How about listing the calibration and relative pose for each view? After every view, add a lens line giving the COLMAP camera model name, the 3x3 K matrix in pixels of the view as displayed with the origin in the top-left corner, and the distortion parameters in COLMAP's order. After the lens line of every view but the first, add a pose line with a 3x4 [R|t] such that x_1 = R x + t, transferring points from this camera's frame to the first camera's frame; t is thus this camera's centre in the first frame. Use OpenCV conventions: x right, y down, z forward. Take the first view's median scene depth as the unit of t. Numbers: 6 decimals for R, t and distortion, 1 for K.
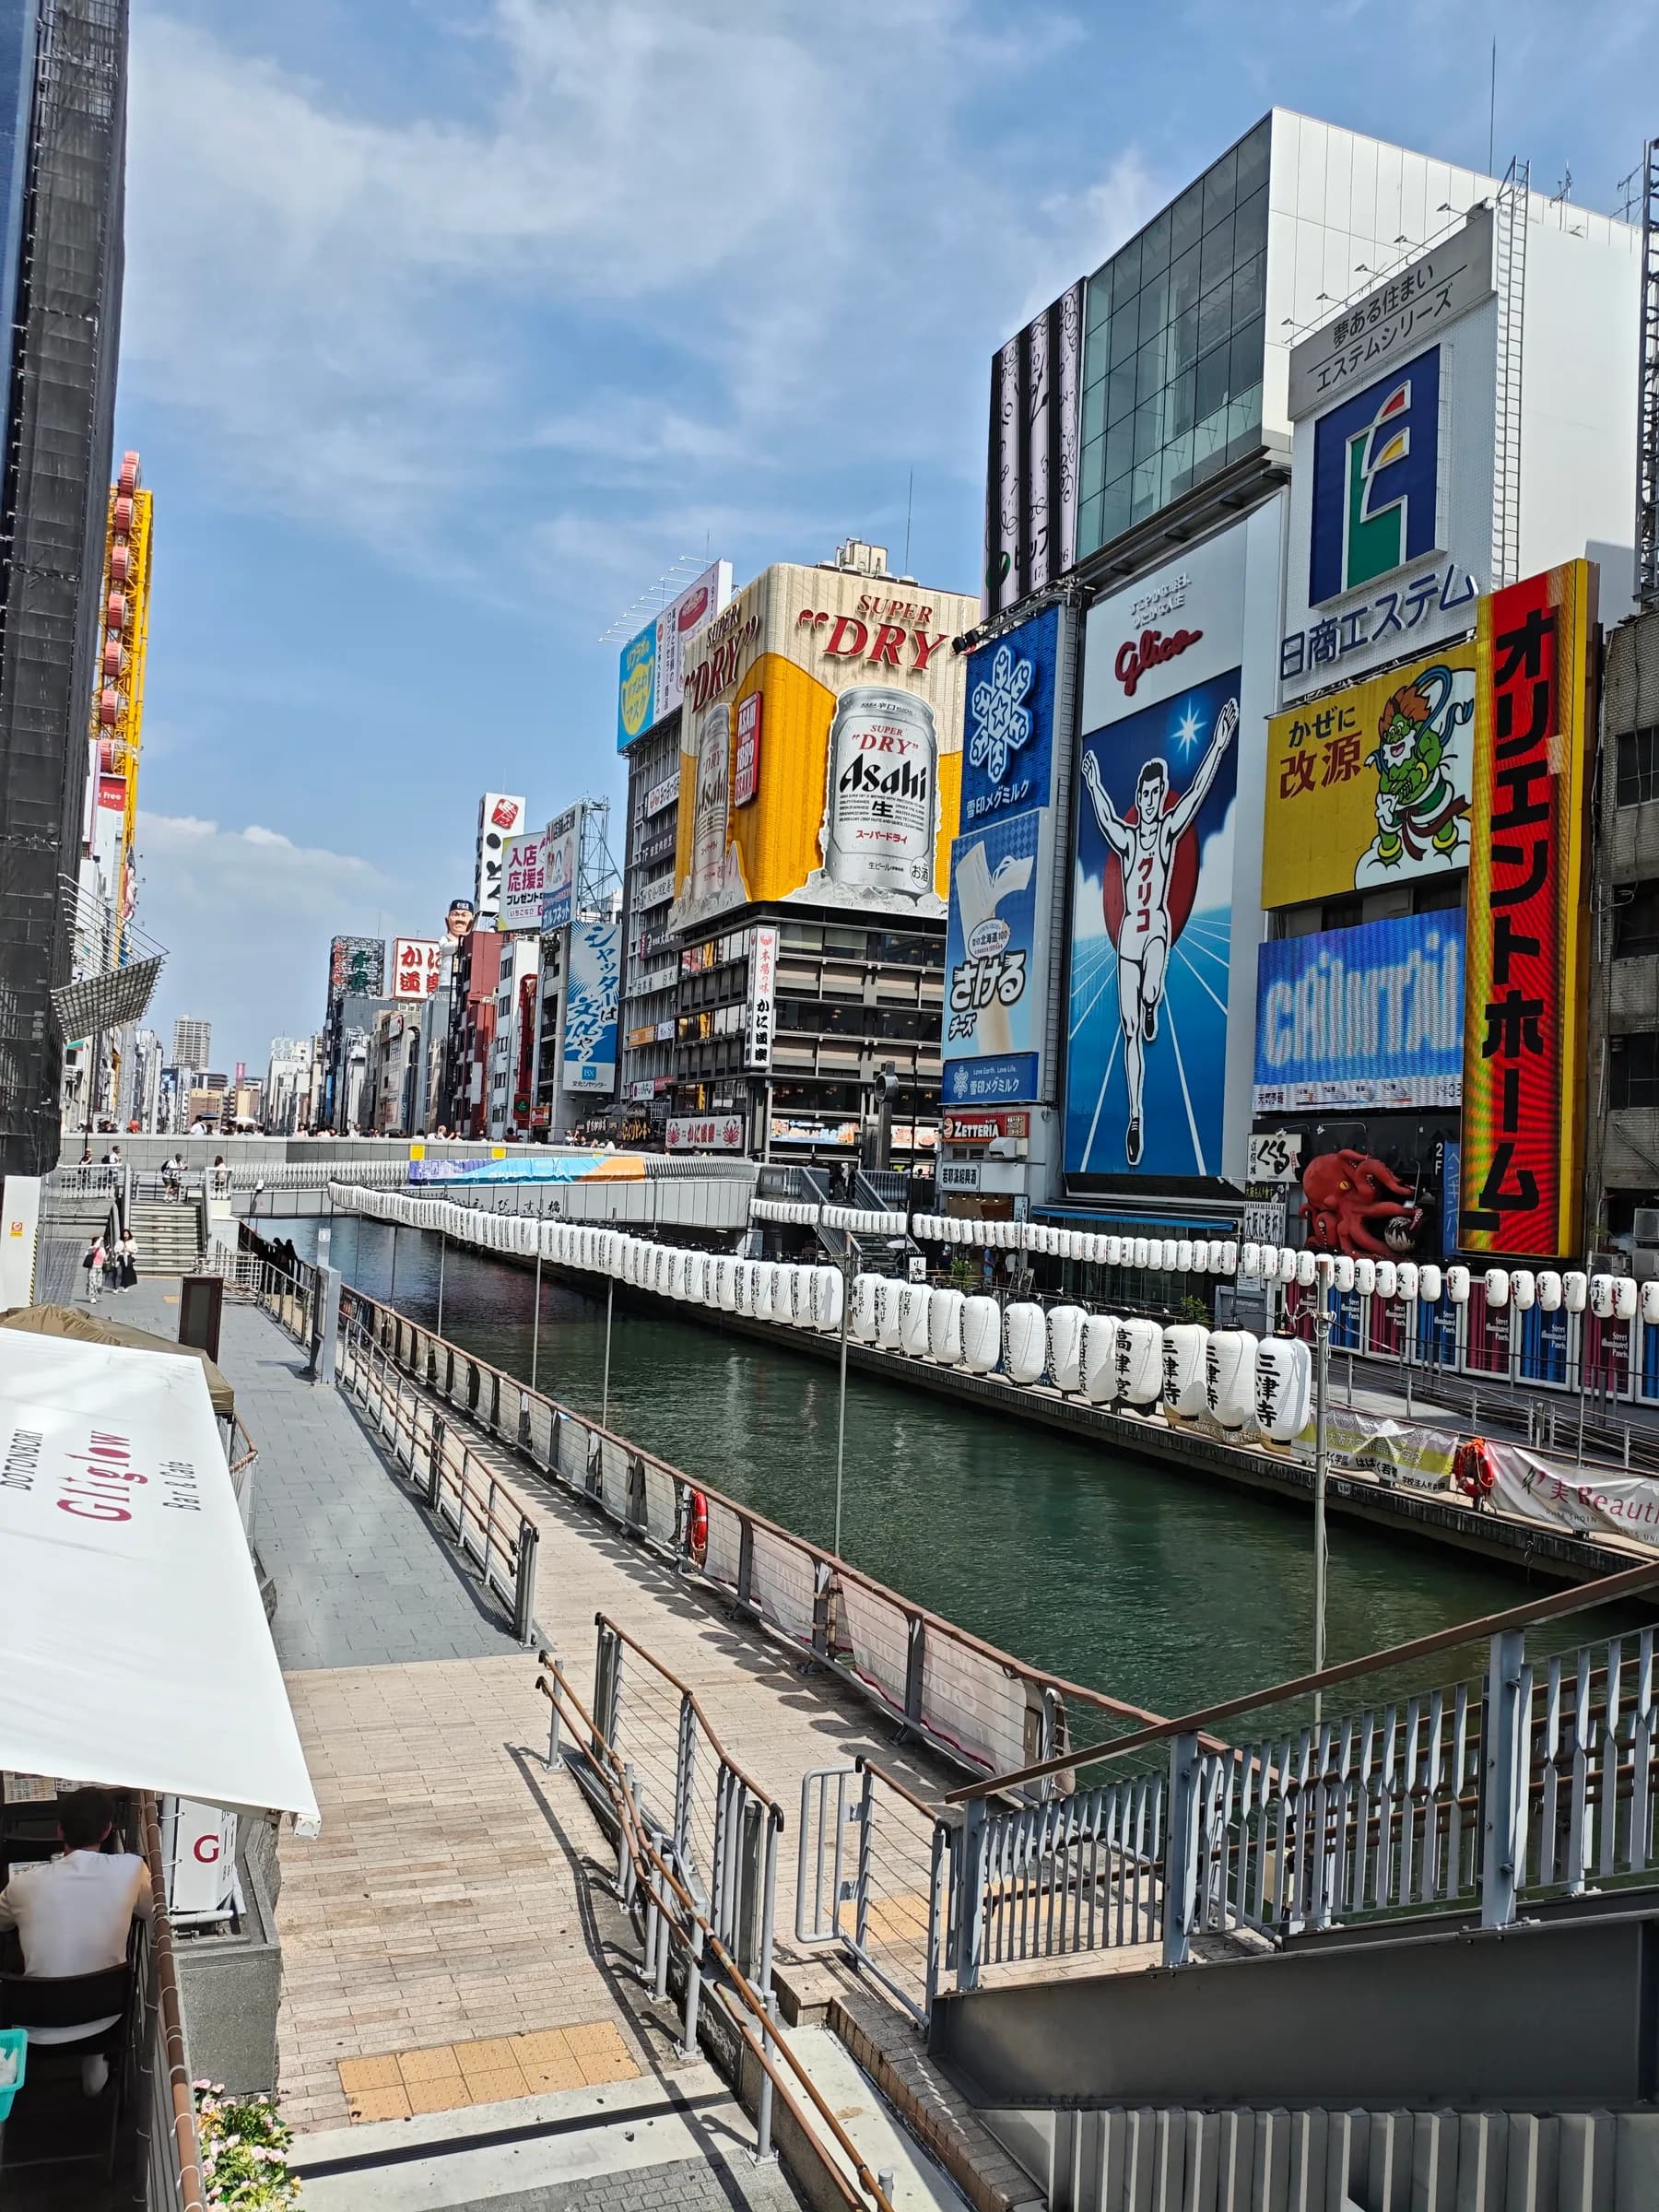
lens RADIAL K [[1615.6, 0, 815.3], [0, 1615.6, 1102.5], [0, 0, 1]] dist [0.127317, -0.329412]
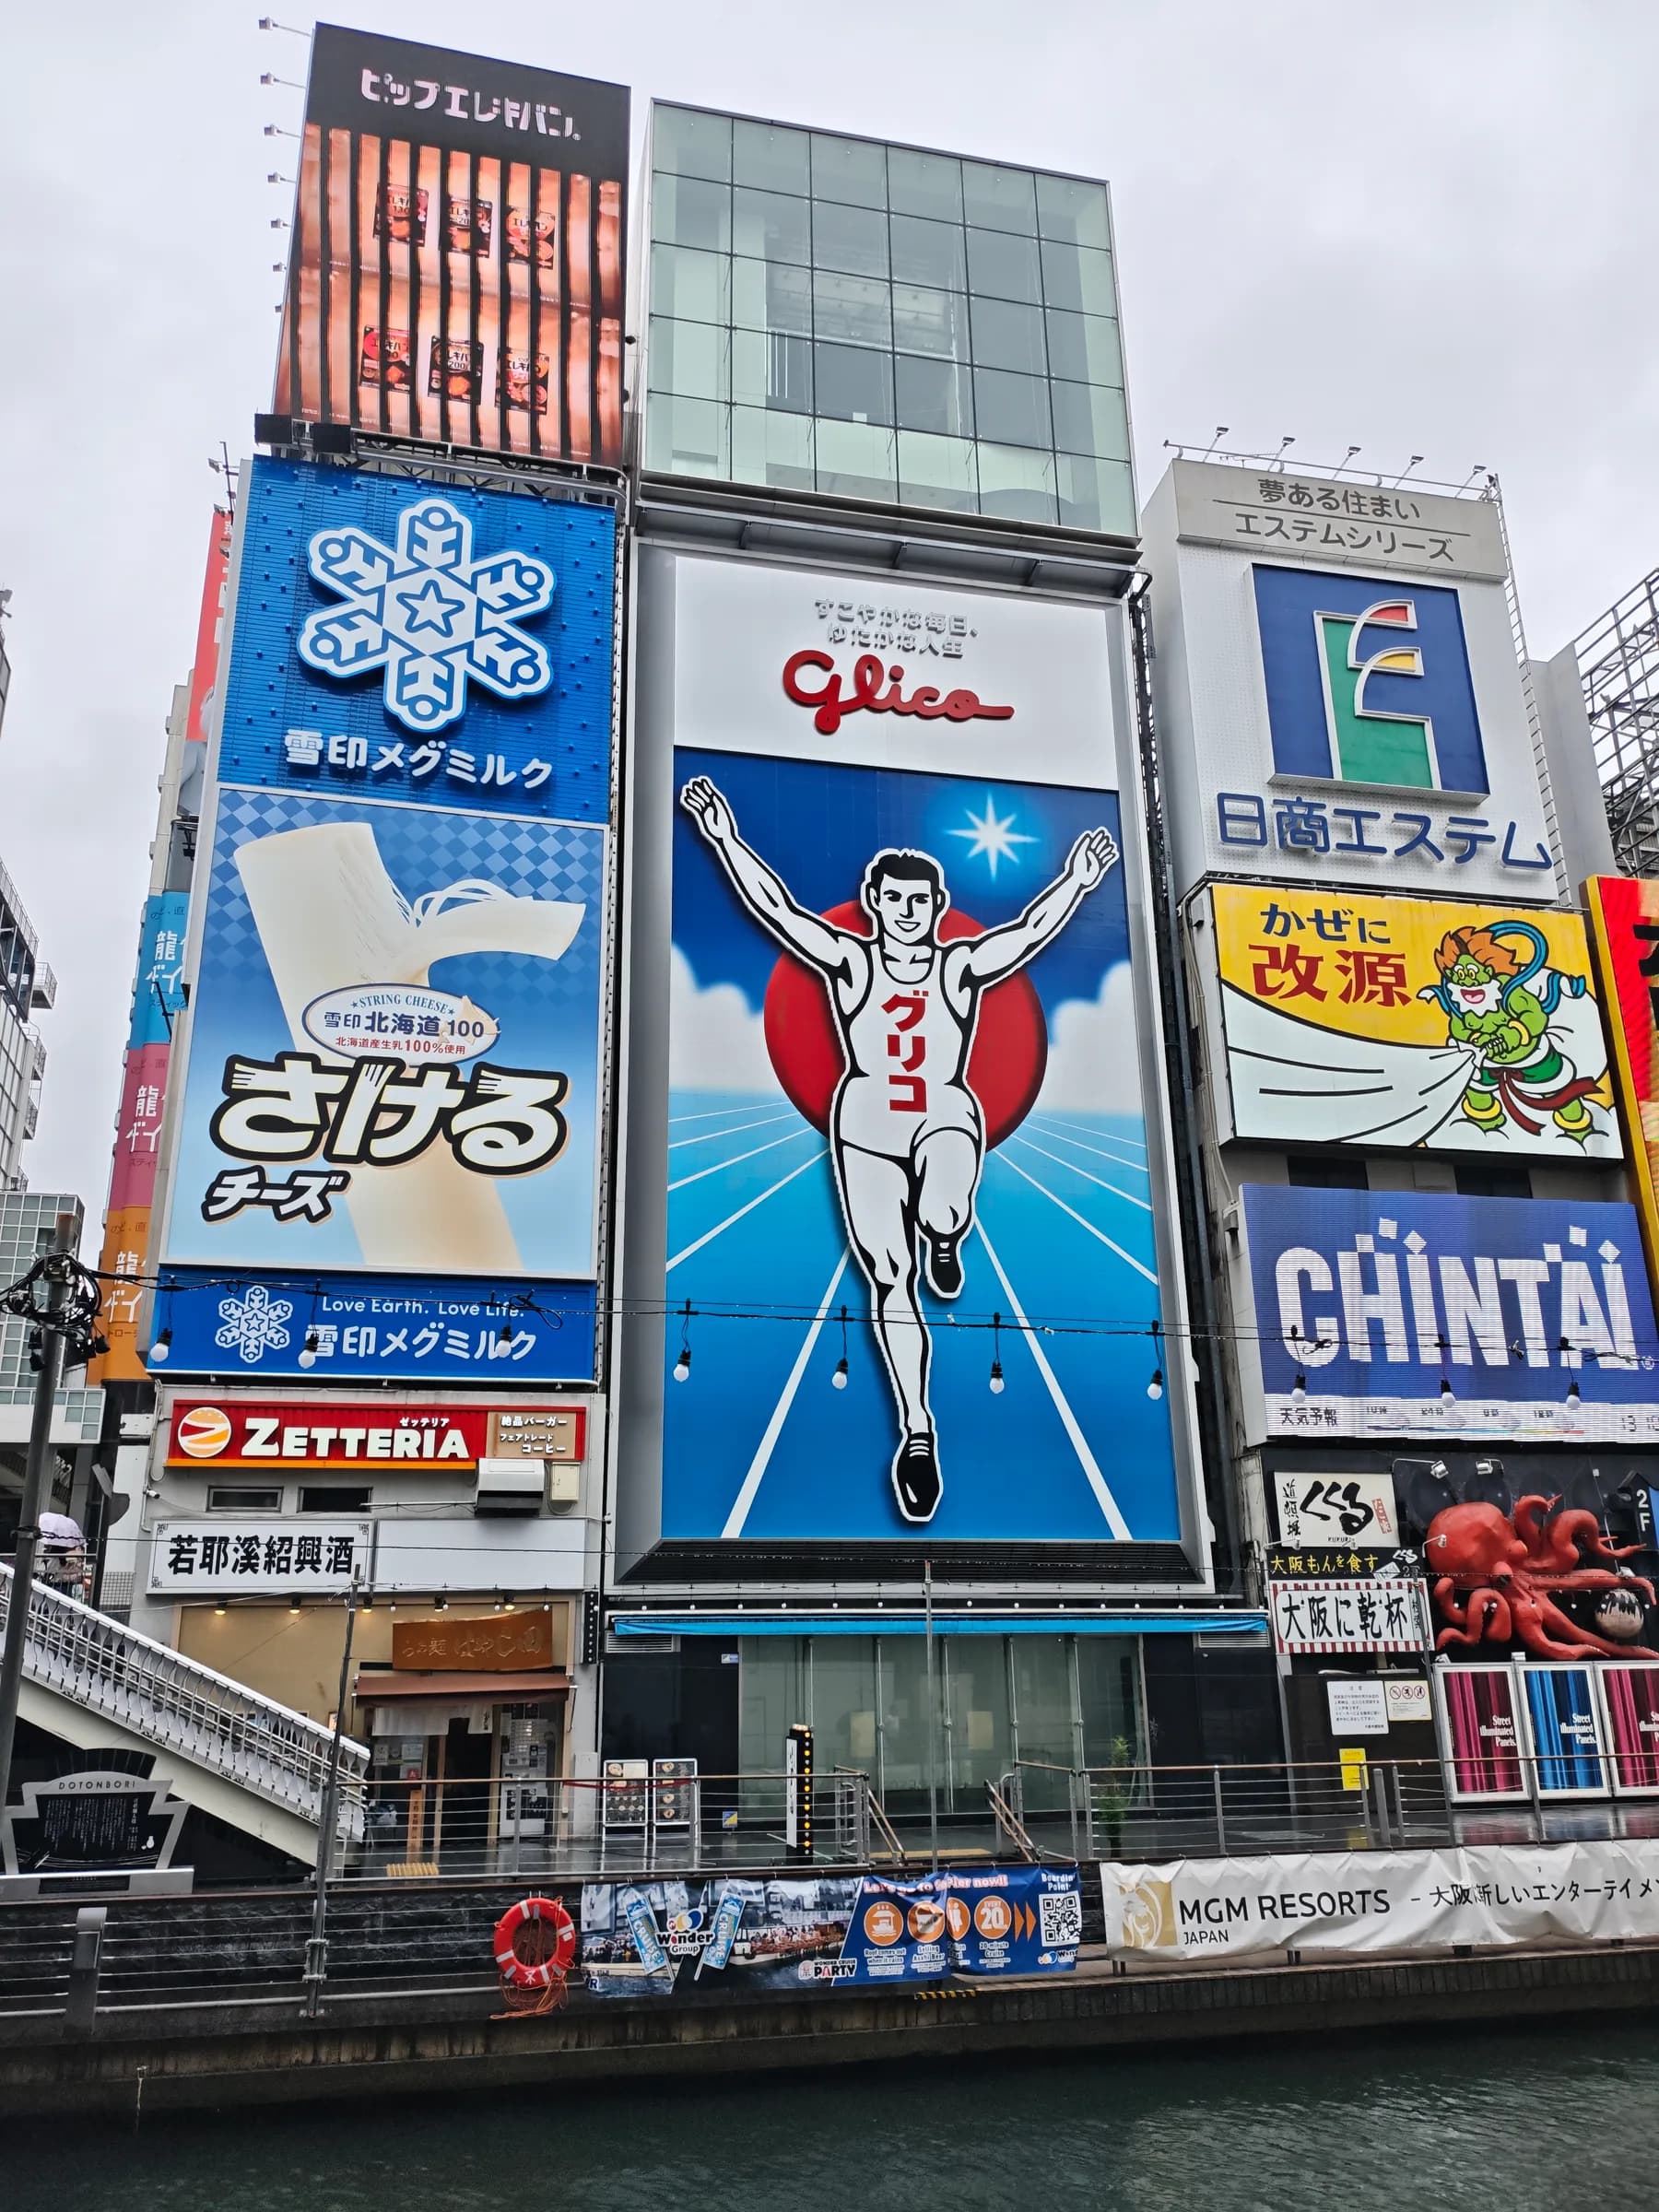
lens RADIAL K [[1615.6, 0, 815.3], [0, 1615.6, 1102.5], [0, 0, 1]] dist [0.127317, -0.329412]
pose [[0.169474, 0.269953, 0.947842, -0.366659], [-0.026949, 0.962664, -0.269356, 0.051465], [-0.985166, 0.020106, 0.170421, 0.946456]]
